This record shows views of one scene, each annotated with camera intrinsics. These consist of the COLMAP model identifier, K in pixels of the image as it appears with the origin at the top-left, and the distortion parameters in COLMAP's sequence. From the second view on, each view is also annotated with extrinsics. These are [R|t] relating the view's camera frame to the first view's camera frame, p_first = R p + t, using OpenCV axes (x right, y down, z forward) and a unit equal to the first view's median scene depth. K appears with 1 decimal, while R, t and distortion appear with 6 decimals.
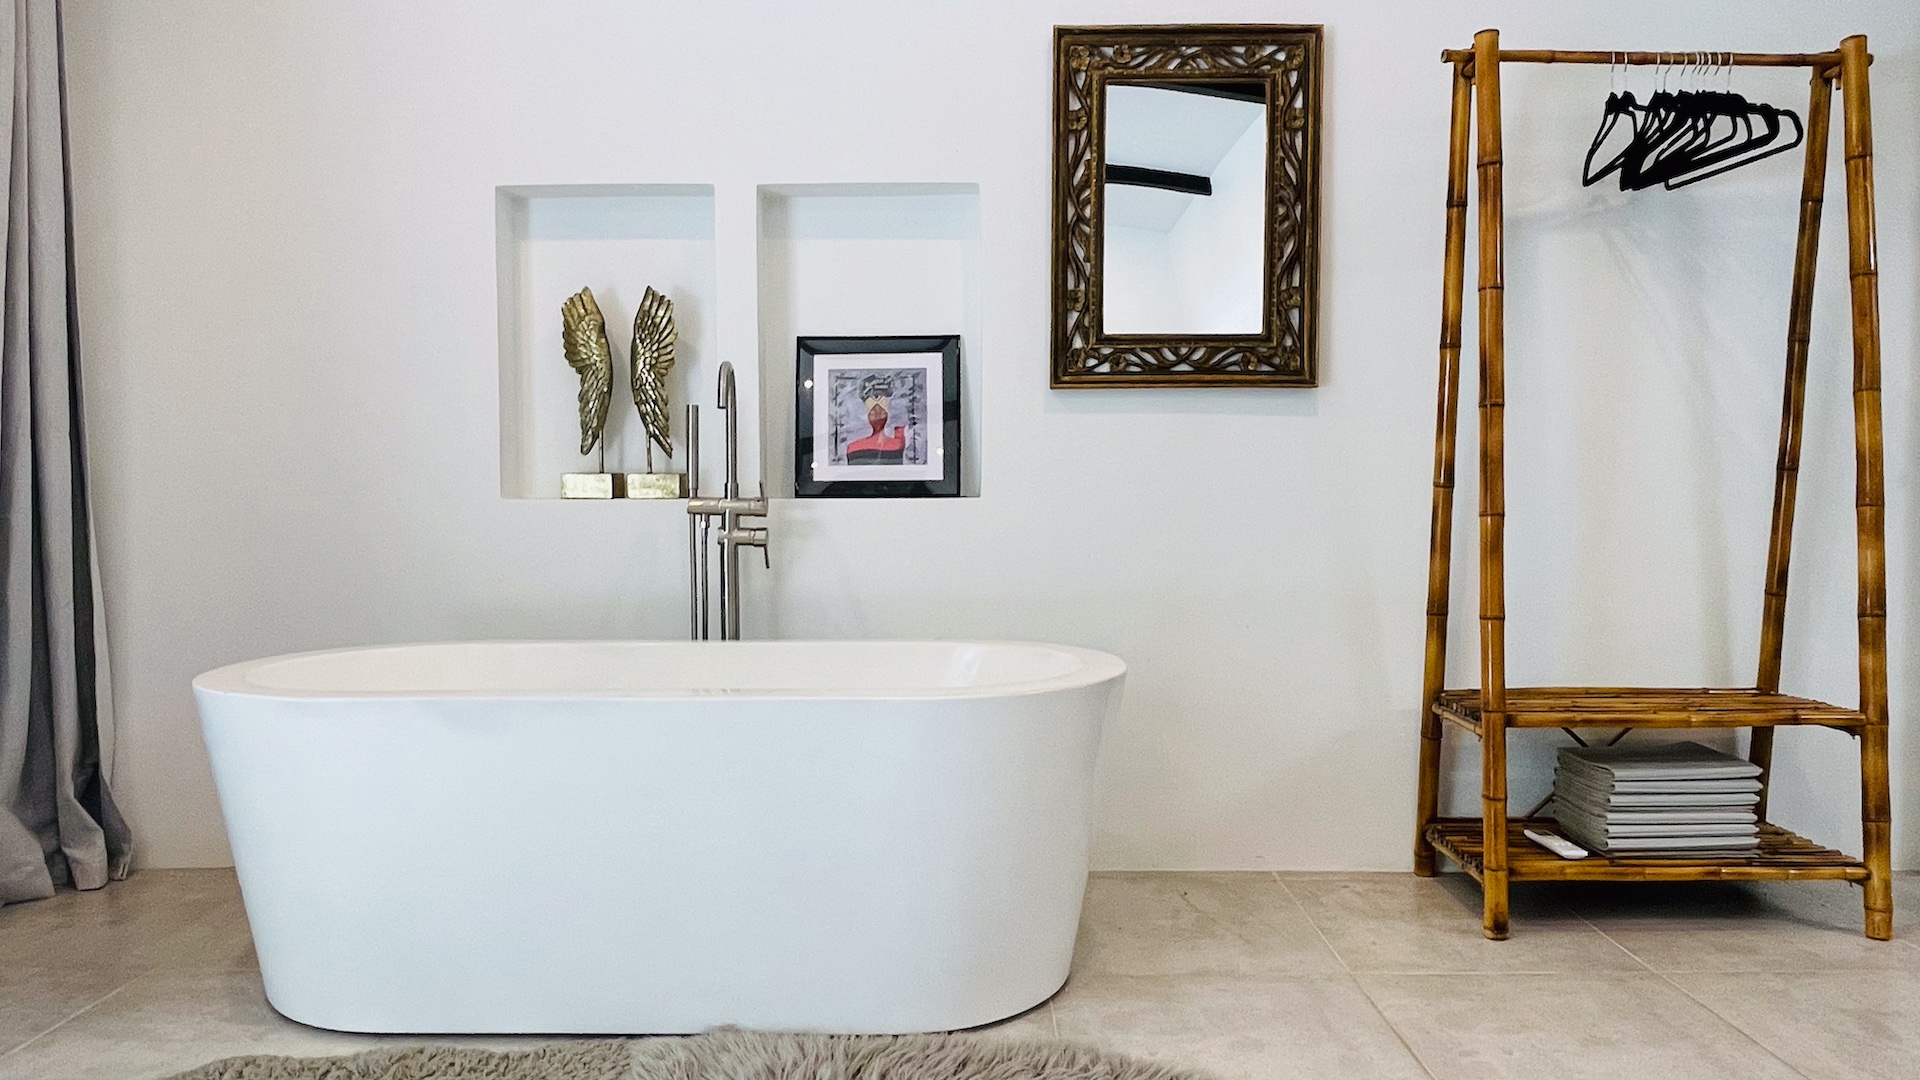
lens RADIAL K [[1310.7, 0, 957.6], [0, 1310.7, 560.7], [0, 0, 1]] dist [0.013230, -0.016048]
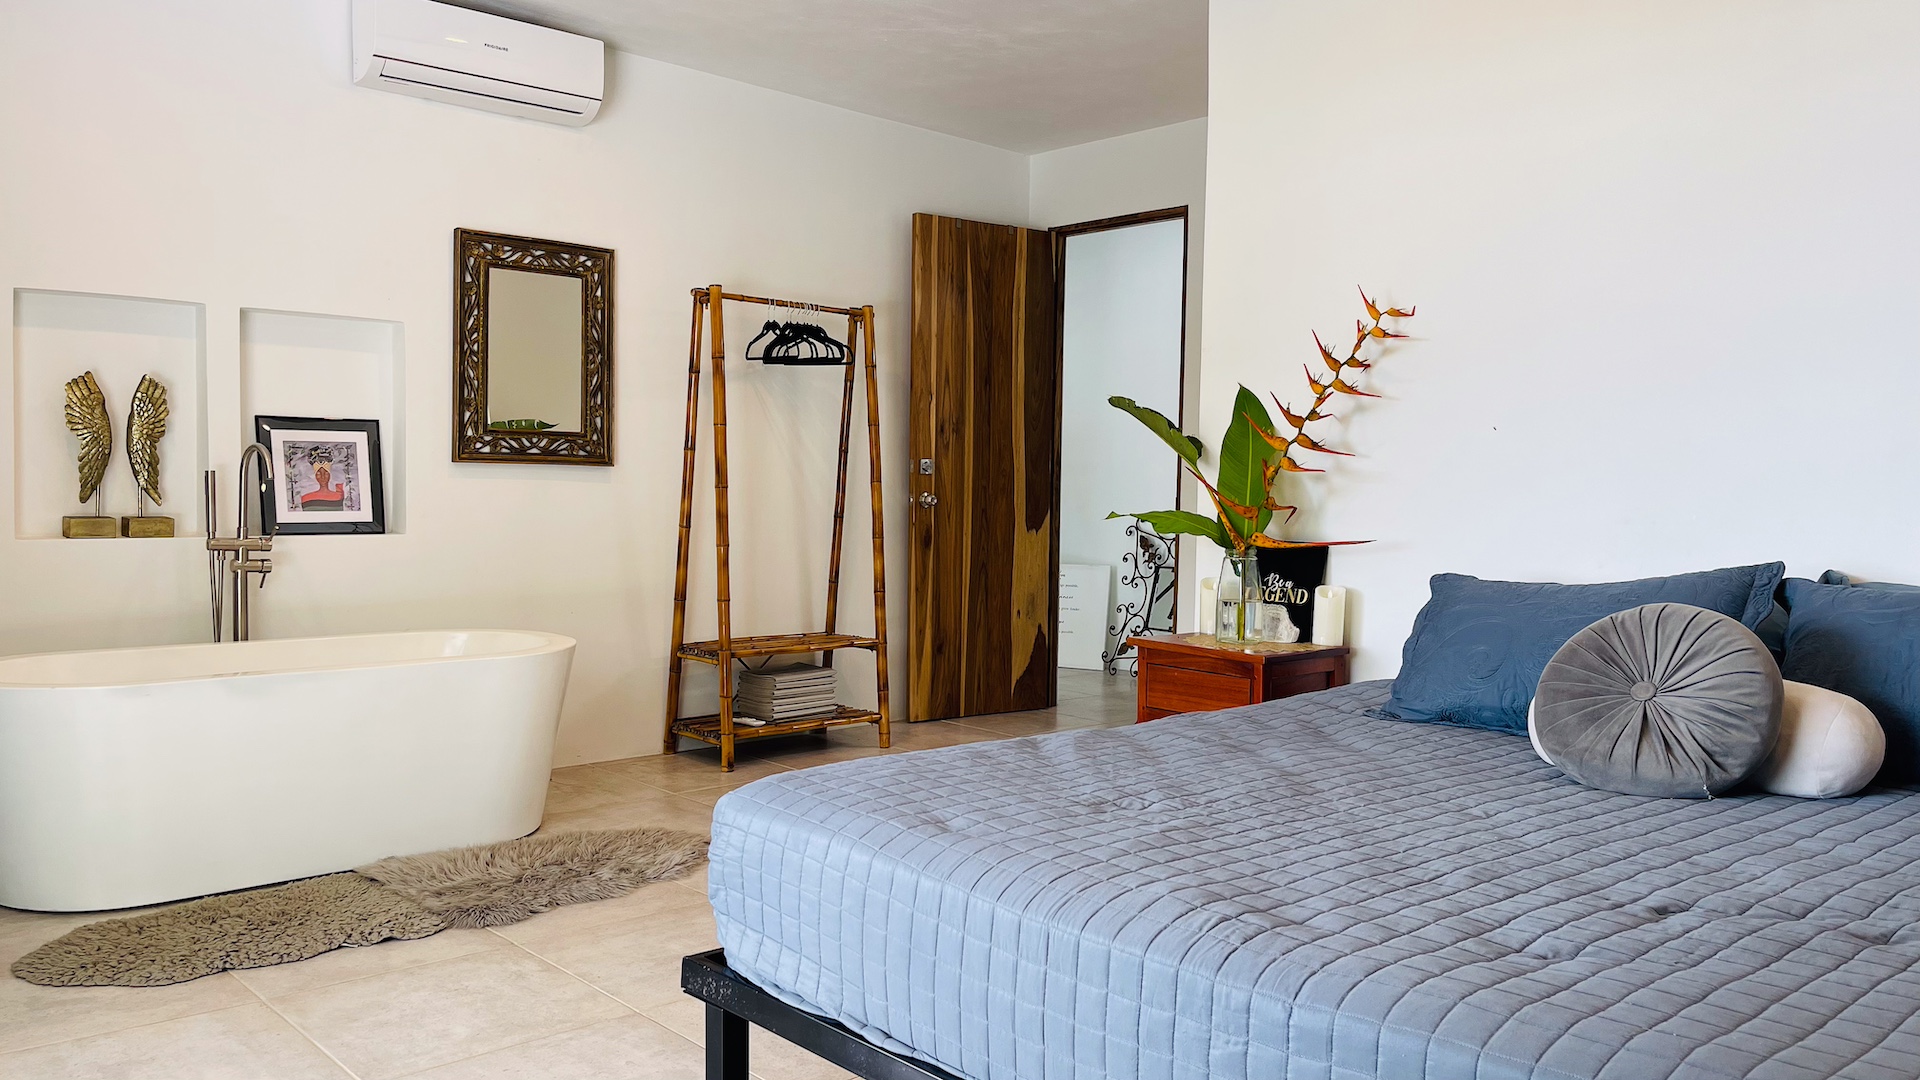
lens RADIAL K [[1486.5, 0, 958.0], [0, 1486.5, 534.5], [0, 0, 1]] dist [0.010562, 0.003505]
pose [[0.718653, -0.012845, 0.695250, -0.718651], [0.010689, 0.999915, 0.007425, -0.054701], [-0.695286, 0.002096, 0.718730, -0.653422]]
